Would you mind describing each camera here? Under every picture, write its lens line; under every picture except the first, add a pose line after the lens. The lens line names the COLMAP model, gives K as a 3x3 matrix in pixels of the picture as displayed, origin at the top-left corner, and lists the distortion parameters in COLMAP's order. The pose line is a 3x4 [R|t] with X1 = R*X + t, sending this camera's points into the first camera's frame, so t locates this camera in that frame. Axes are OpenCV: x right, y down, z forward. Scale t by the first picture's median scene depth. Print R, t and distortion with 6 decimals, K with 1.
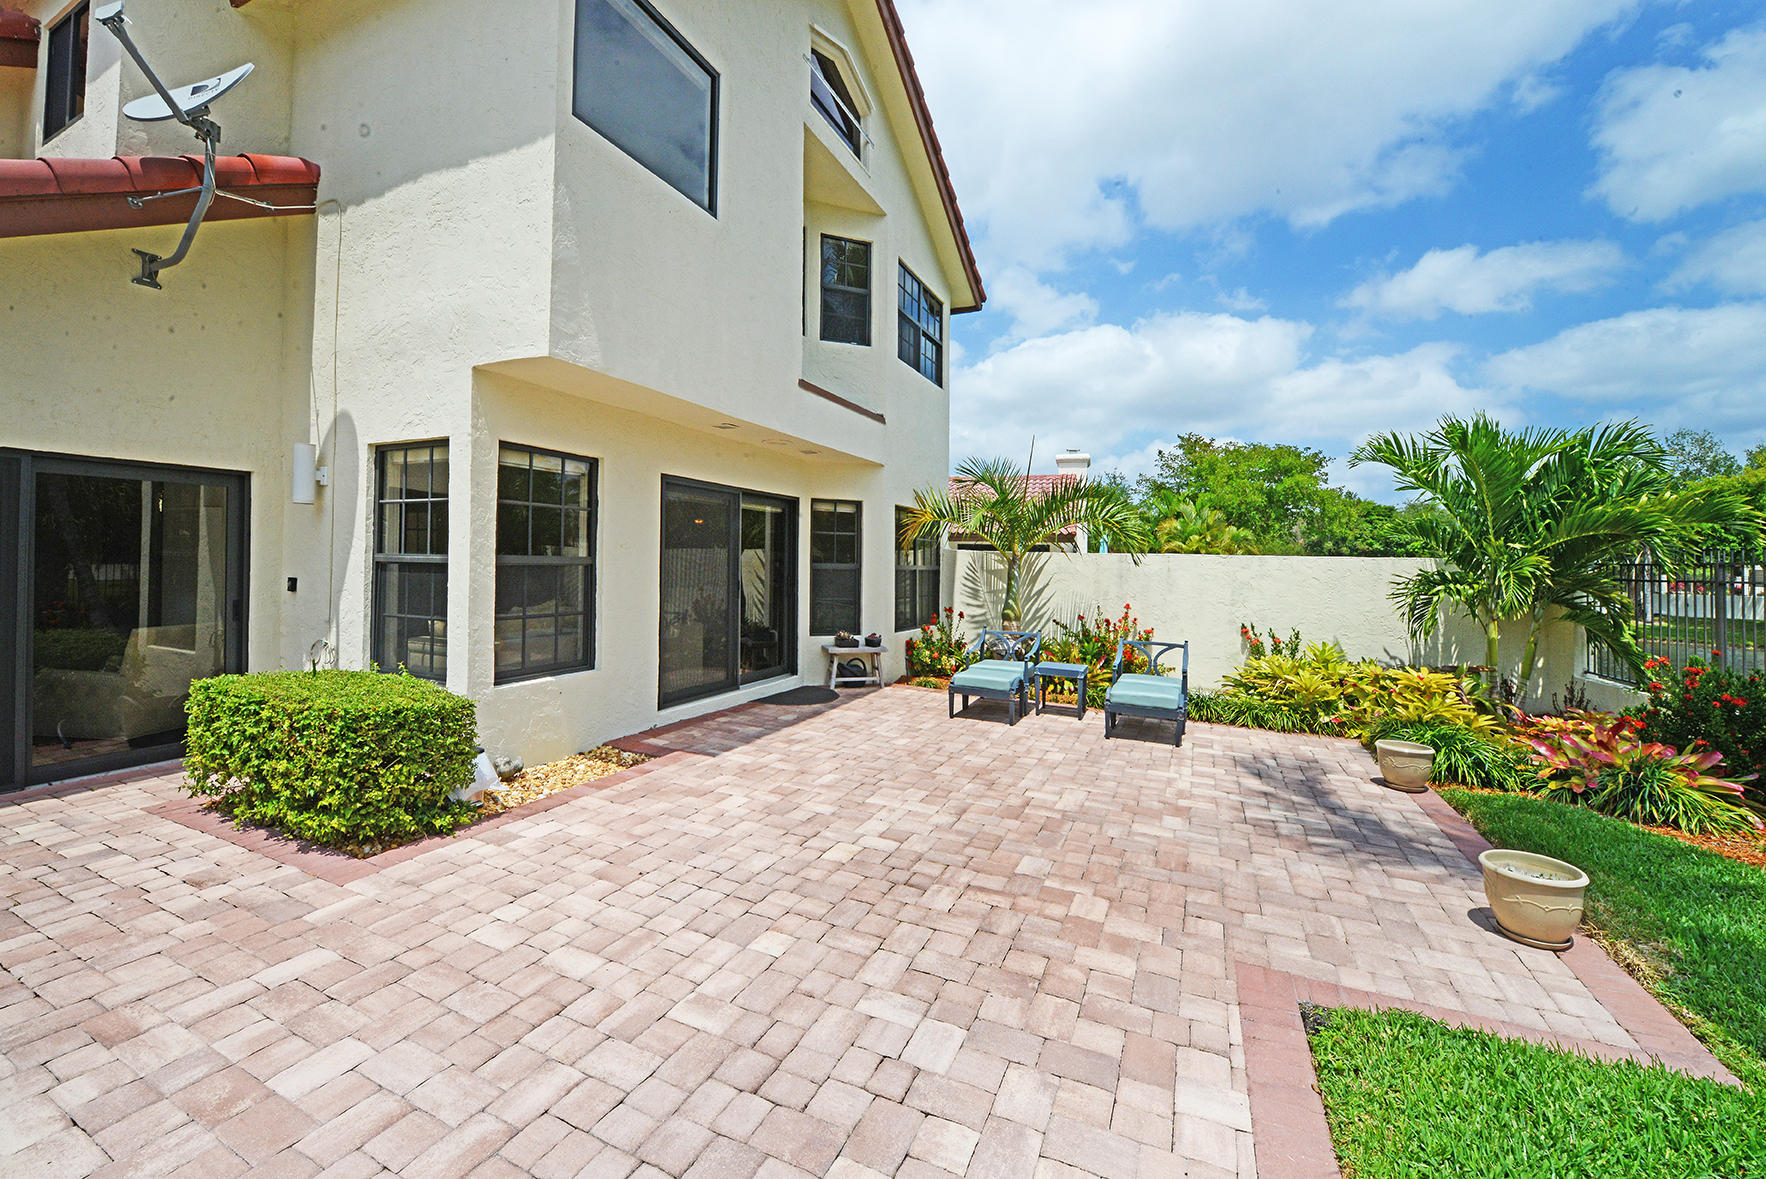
lens RADIAL K [[770.7, 0, 839.6], [0, 770.7, 580.8], [0, 0, 1]] dist [-0.023661, -0.000719]
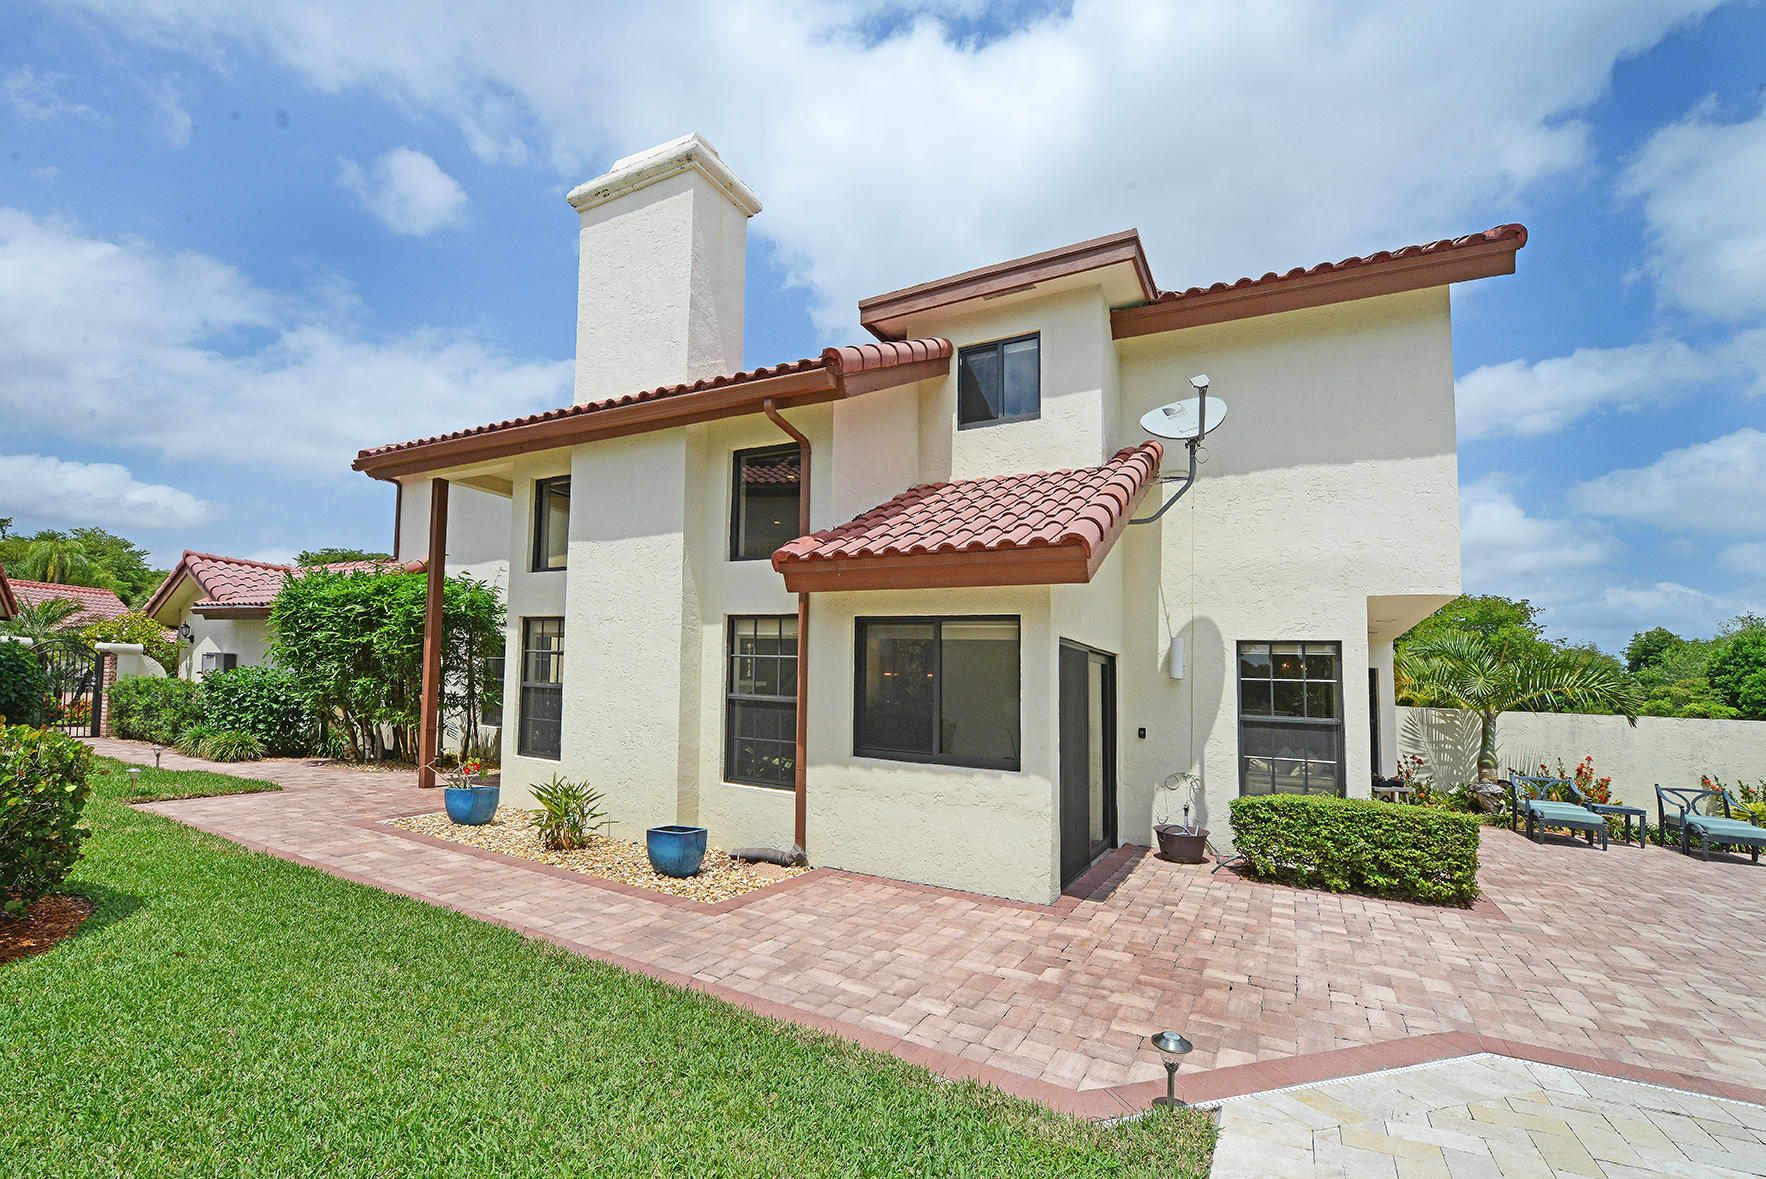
lens RADIAL K [[770.7, 0, 847.9], [0, 770.7, 686.0], [0, 0, 1]] dist [-0.023661, -0.000719]
pose [[0.995634, 0.023251, -0.090398, -0.724852], [-0.026100, 0.999195, -0.030464, -0.015985], [0.089617, 0.032690, 0.995440, -0.311999]]
